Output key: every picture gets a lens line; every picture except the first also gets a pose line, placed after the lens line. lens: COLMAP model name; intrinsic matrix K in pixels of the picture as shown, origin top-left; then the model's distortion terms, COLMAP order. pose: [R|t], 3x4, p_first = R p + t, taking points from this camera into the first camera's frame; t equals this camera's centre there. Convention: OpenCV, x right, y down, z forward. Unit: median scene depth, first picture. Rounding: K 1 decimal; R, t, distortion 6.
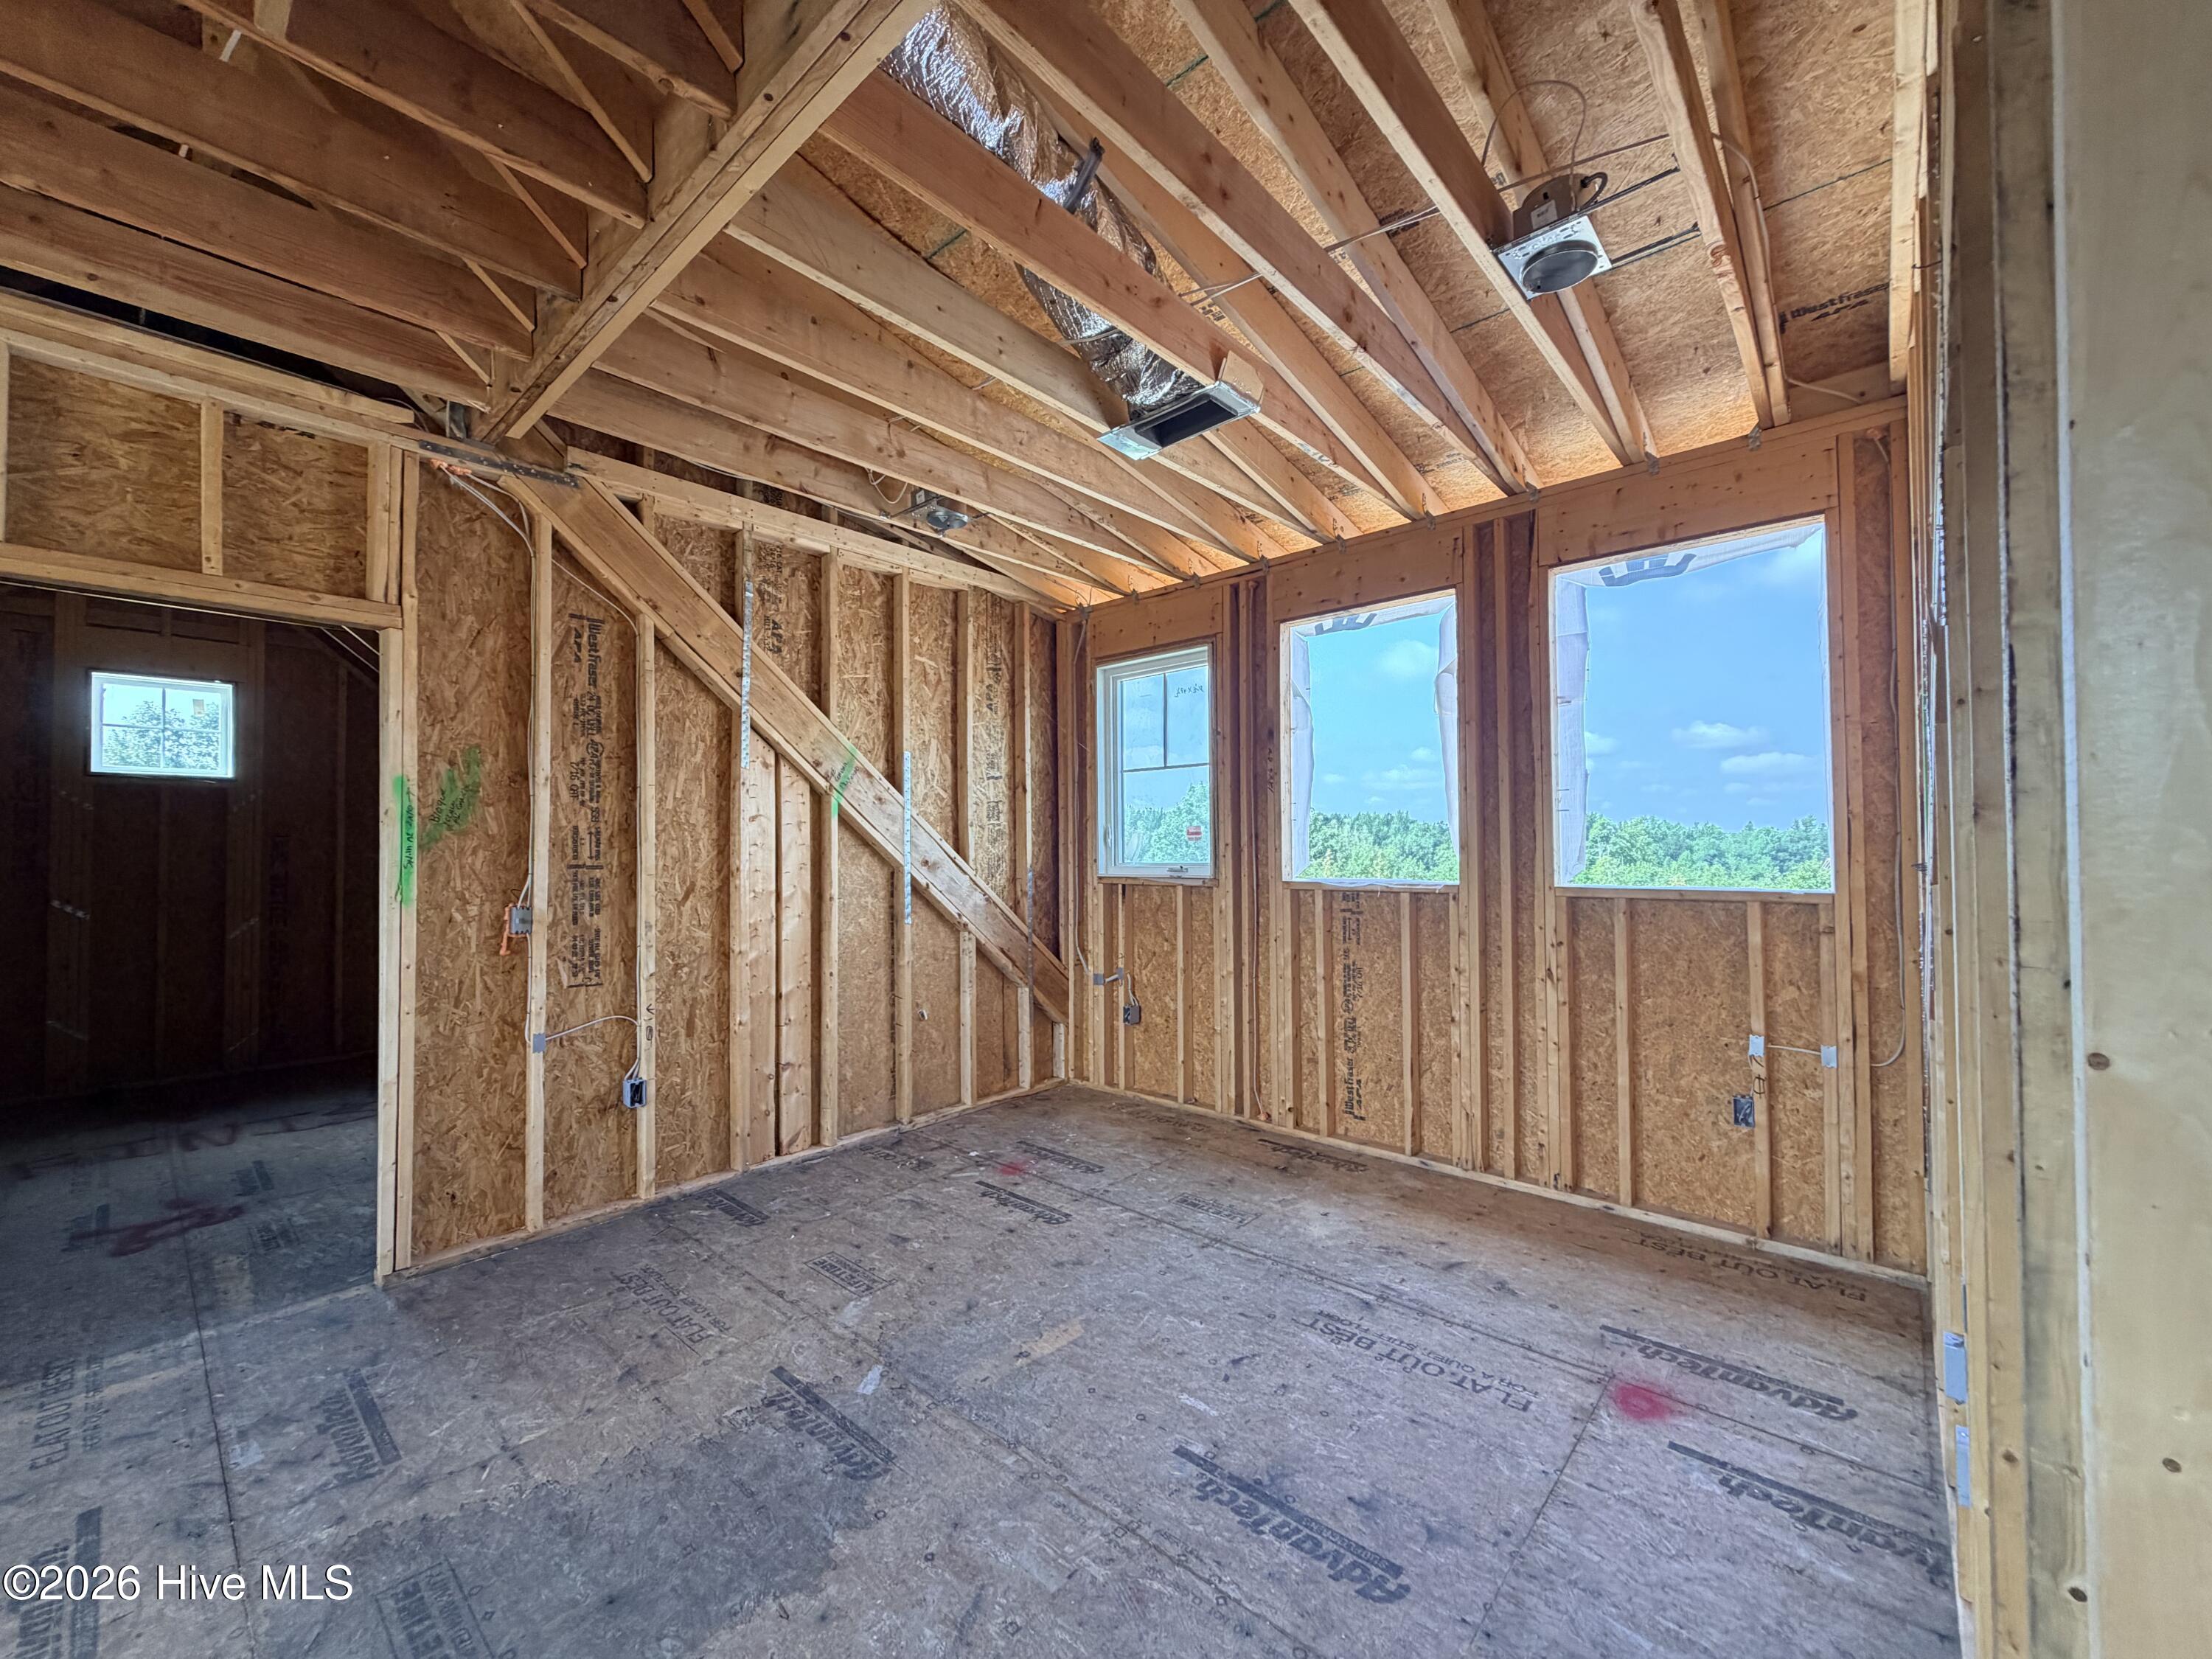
lens RADIAL K [[877.1, 0, 1104.0], [0, 877.1, 832.8], [0, 0, 1]] dist [-0.001129, -0.000329]
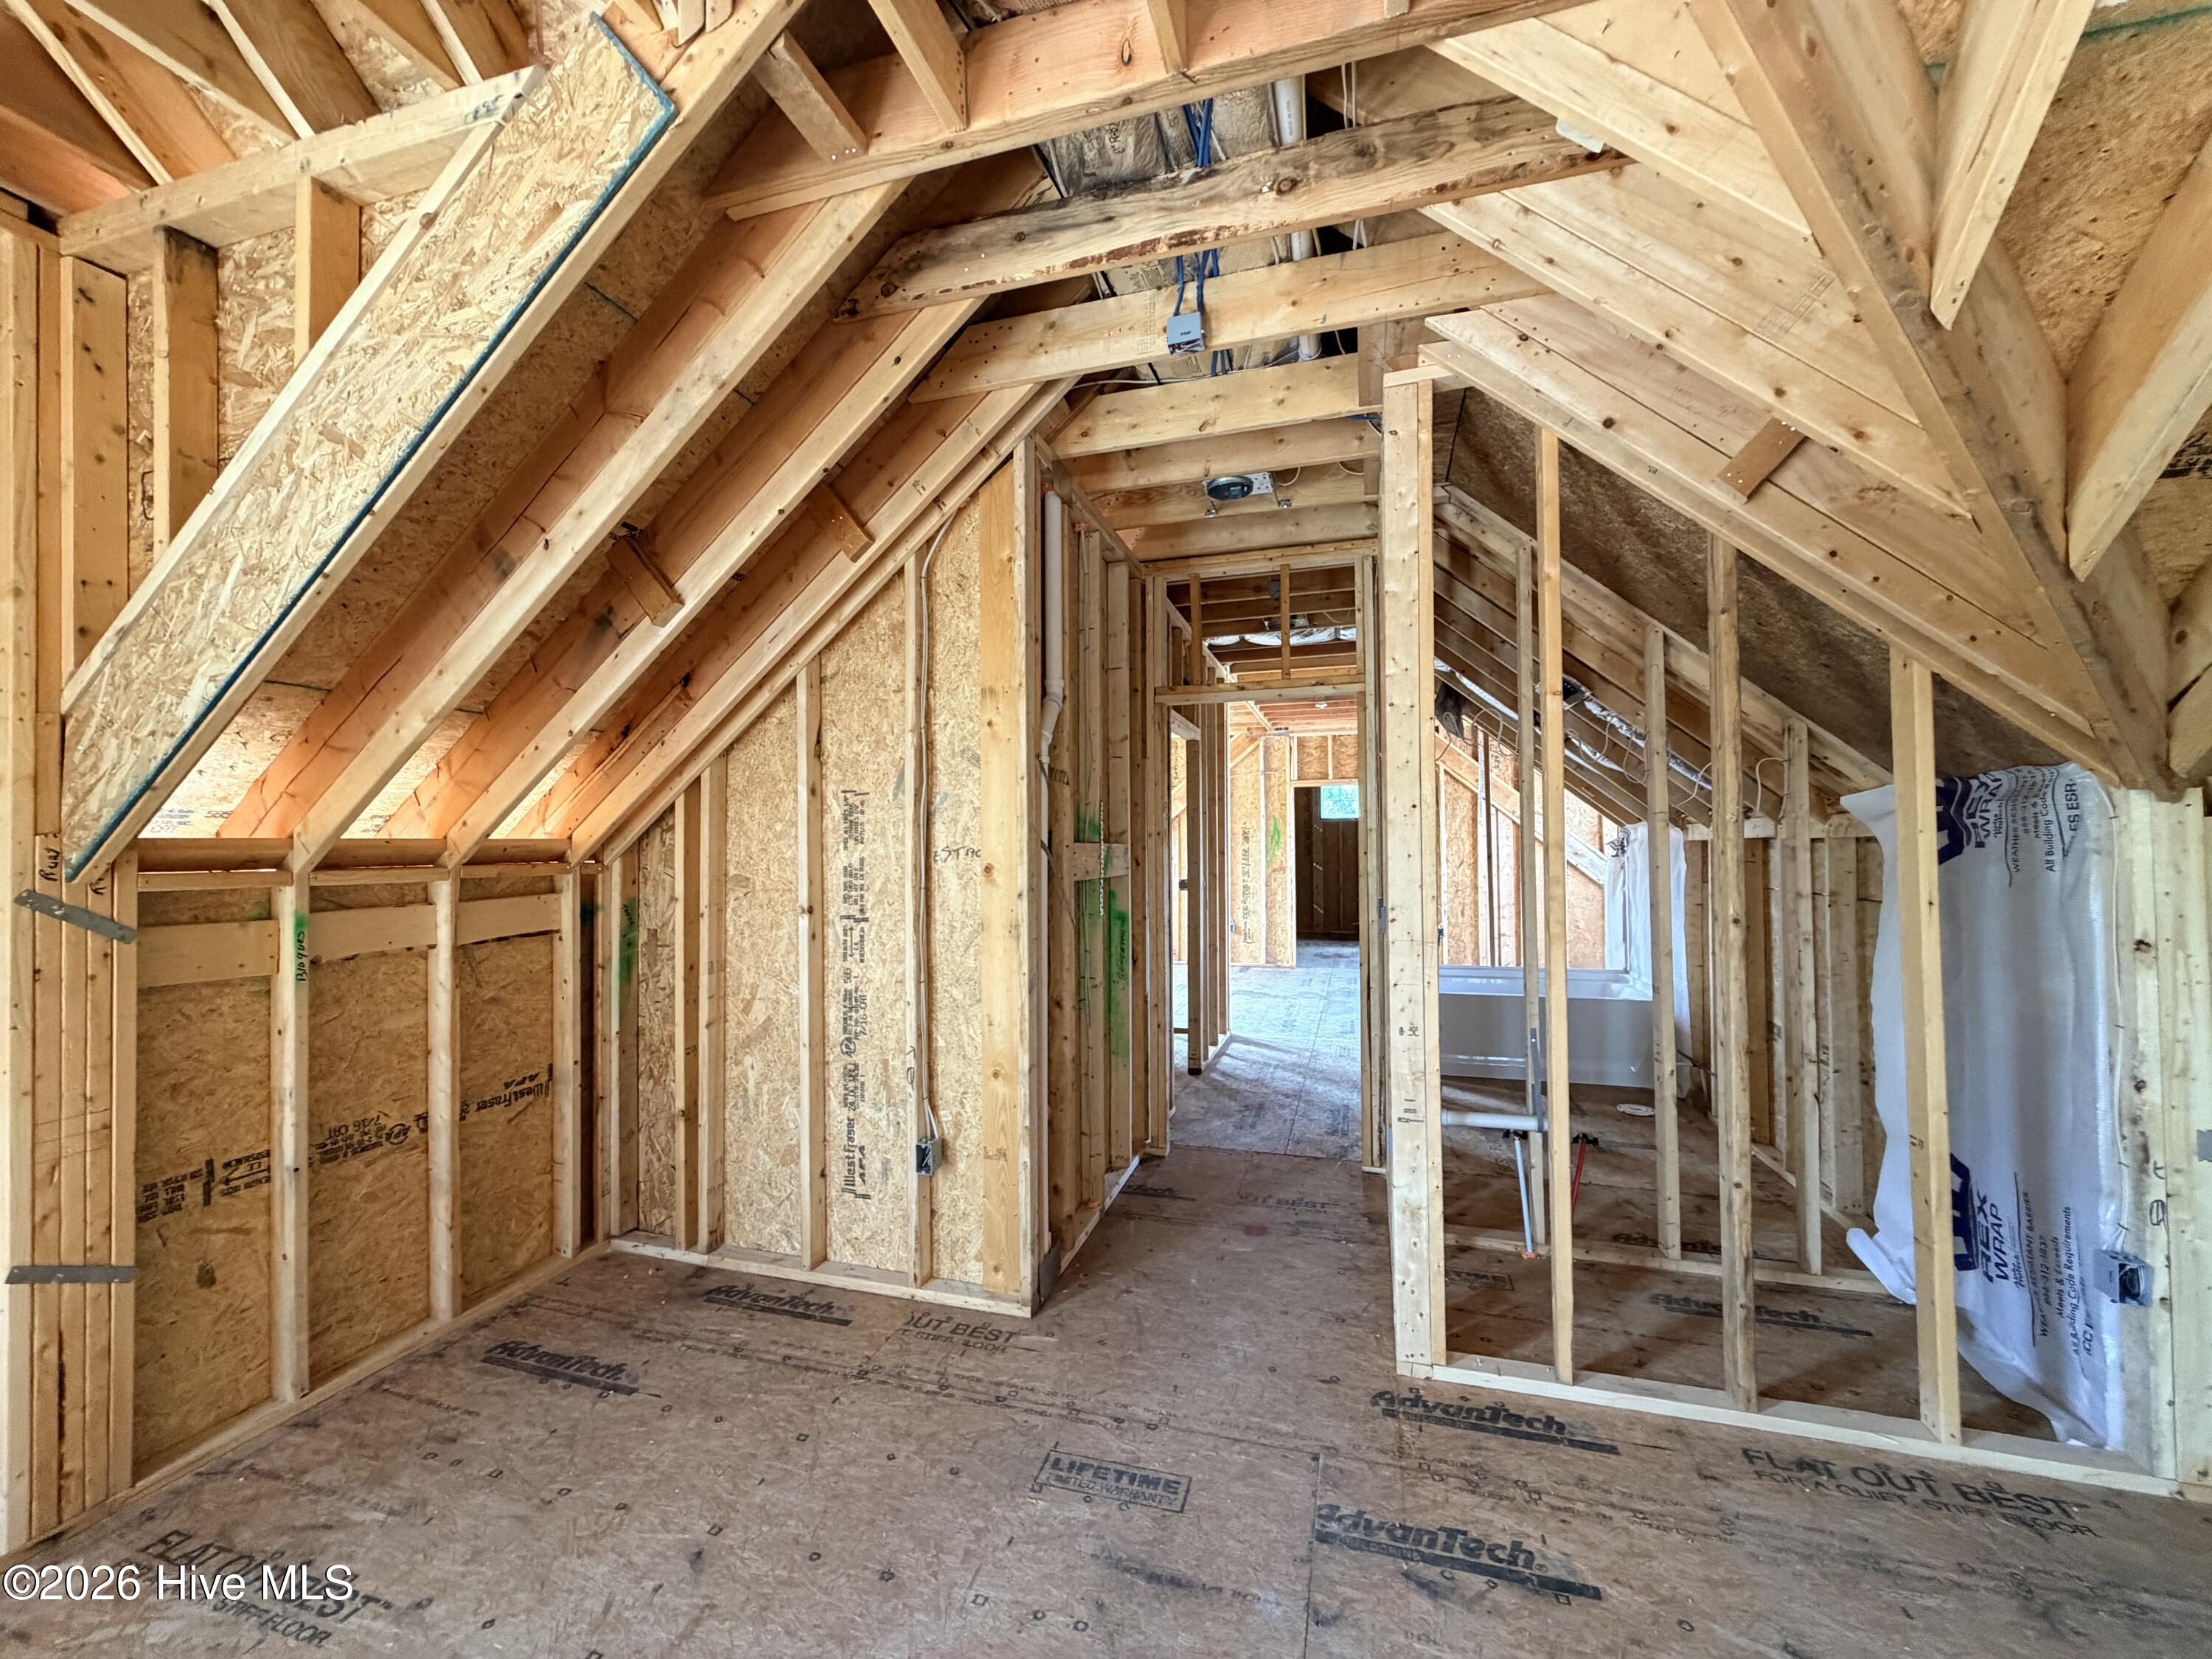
lens RADIAL K [[963.8, 0, 1067.0], [0, 963.8, 836.2], [0, 0, 1]] dist [0.005268, 0.000252]
pose [[0.408816, -0.000658, -0.912617, 1.378155], [0.019573, 0.999776, 0.008047, -0.050431], [0.912407, -0.021152, 0.408737, -1.045422]]
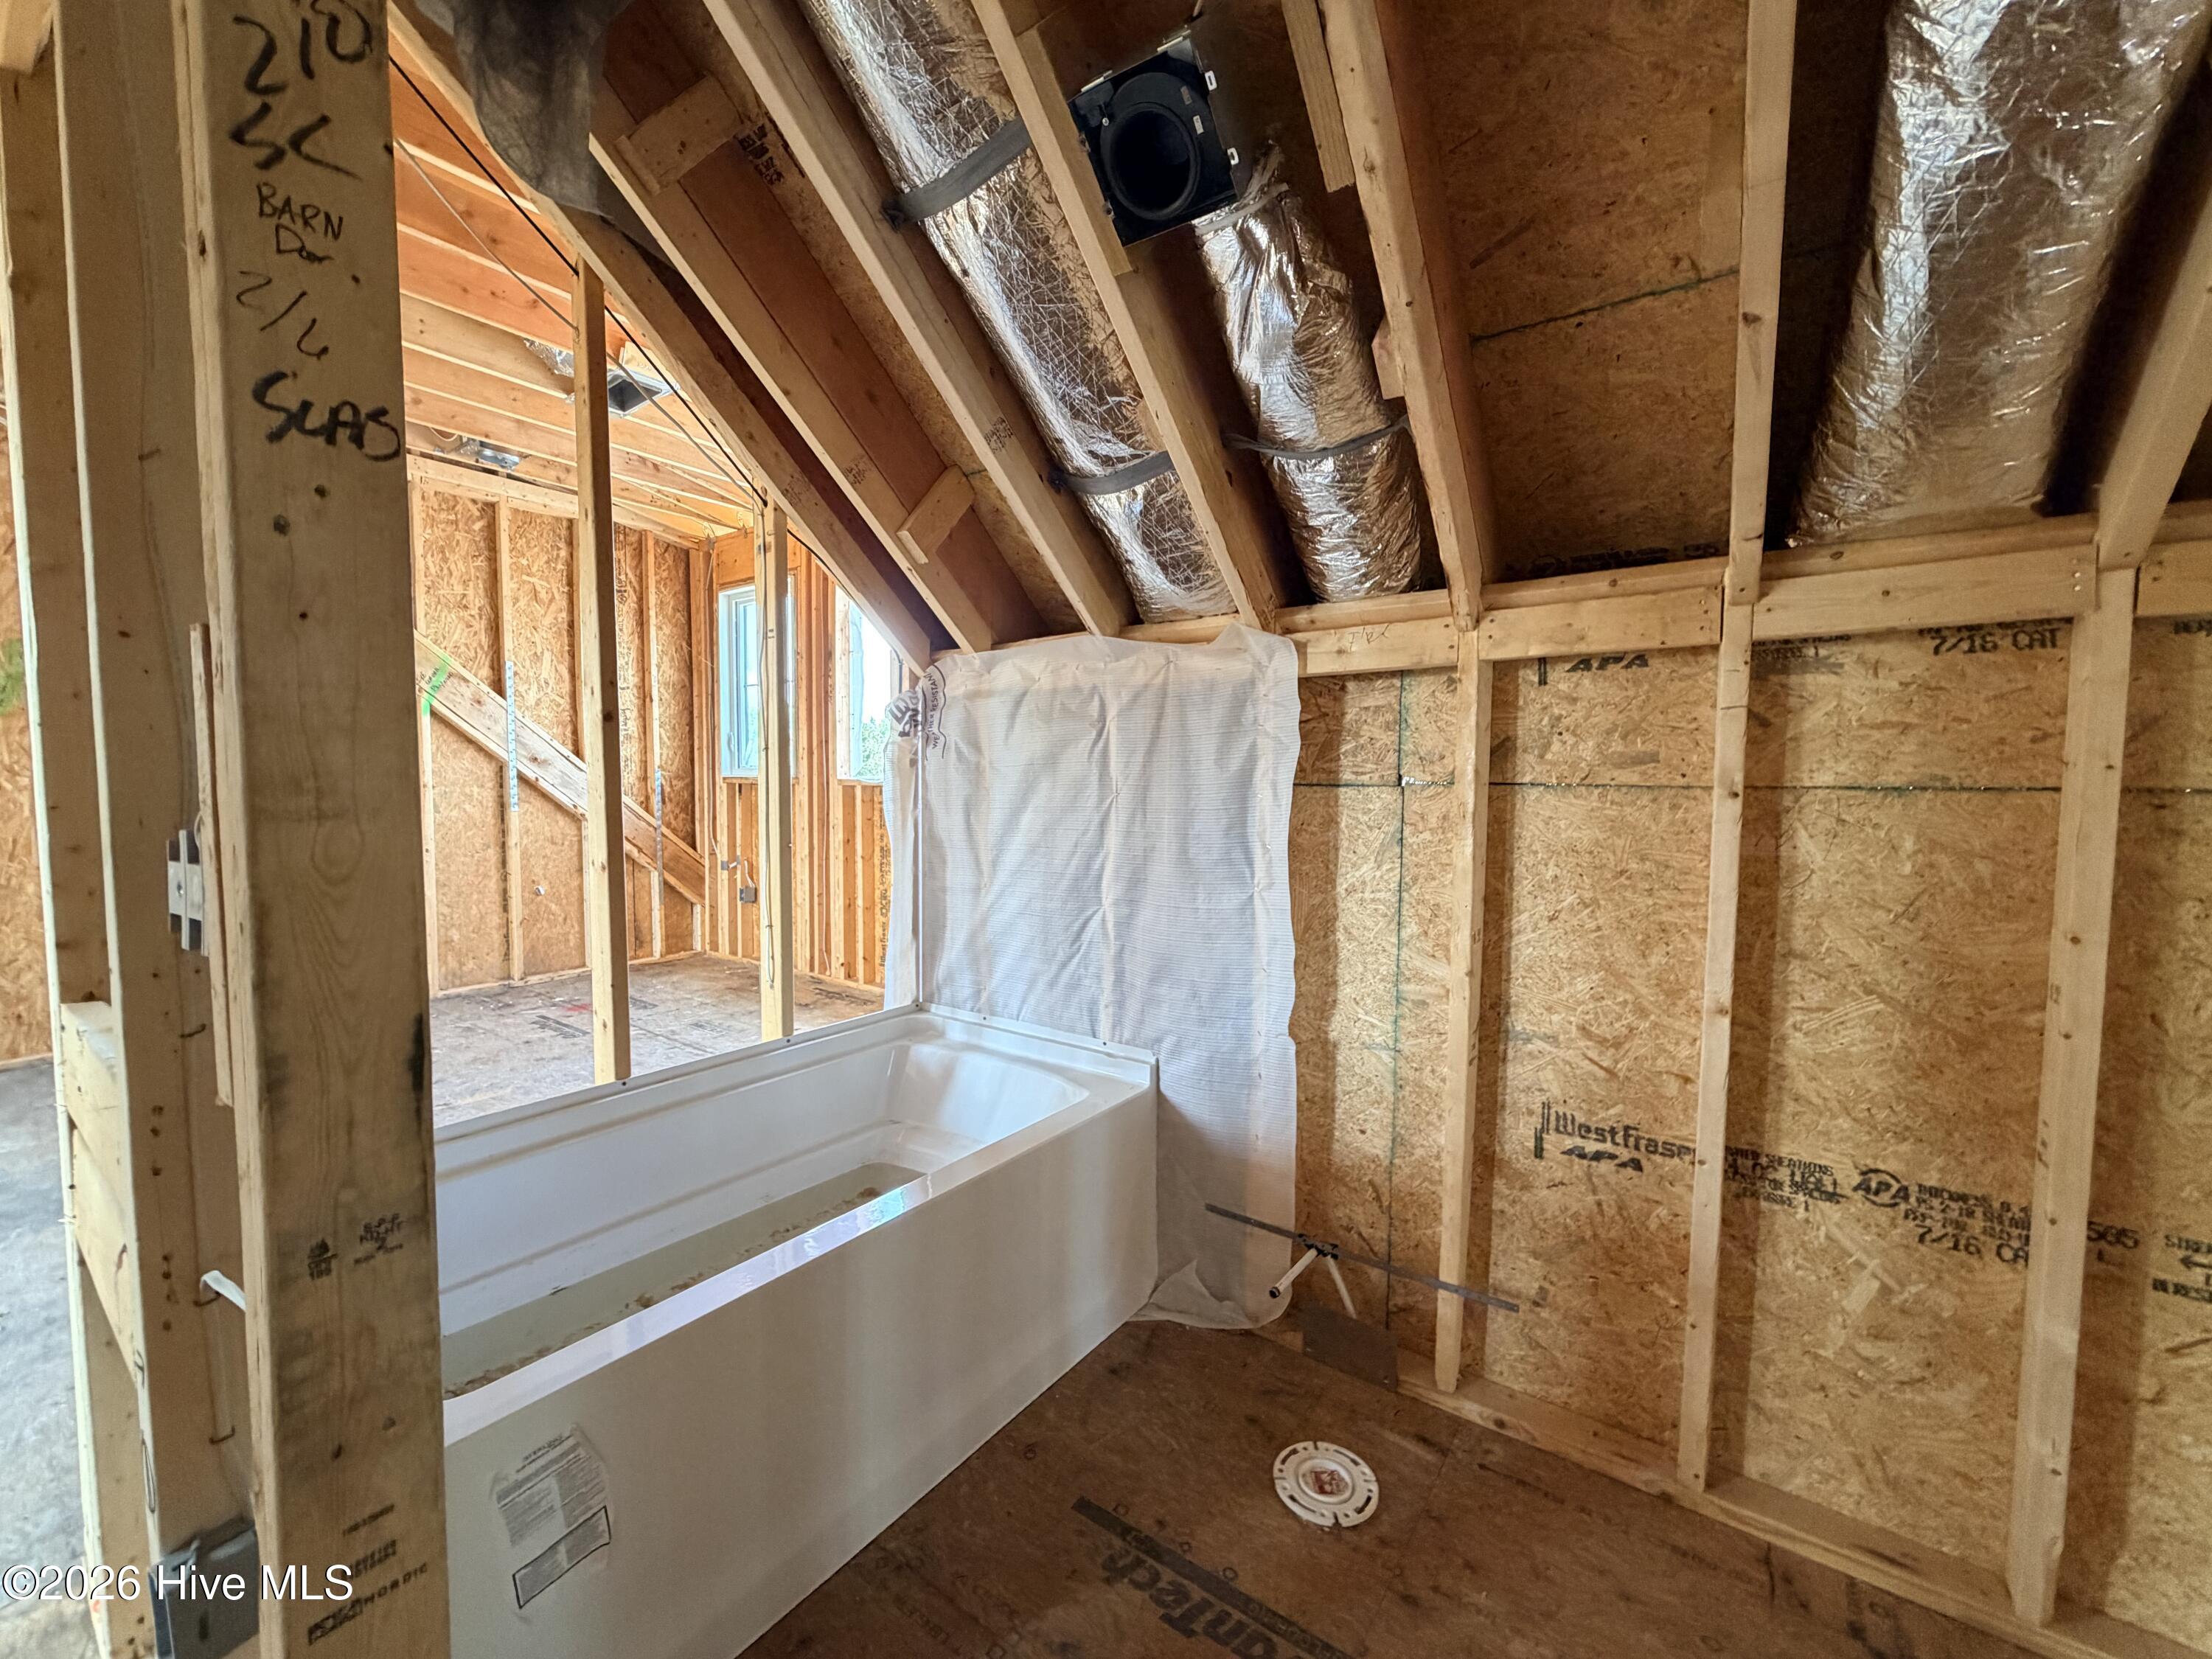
lens RADIAL K [[877.1, 0, 1111.3], [0, 877.1, 833.4], [0, 0, 1]] dist [-0.001129, -0.000329]
pose [[0.994038, 0.010168, 0.108557, 0.434522], [-0.018638, 0.996834, 0.077290, 0.028743], [-0.107427, -0.078853, 0.991081, -0.236849]]
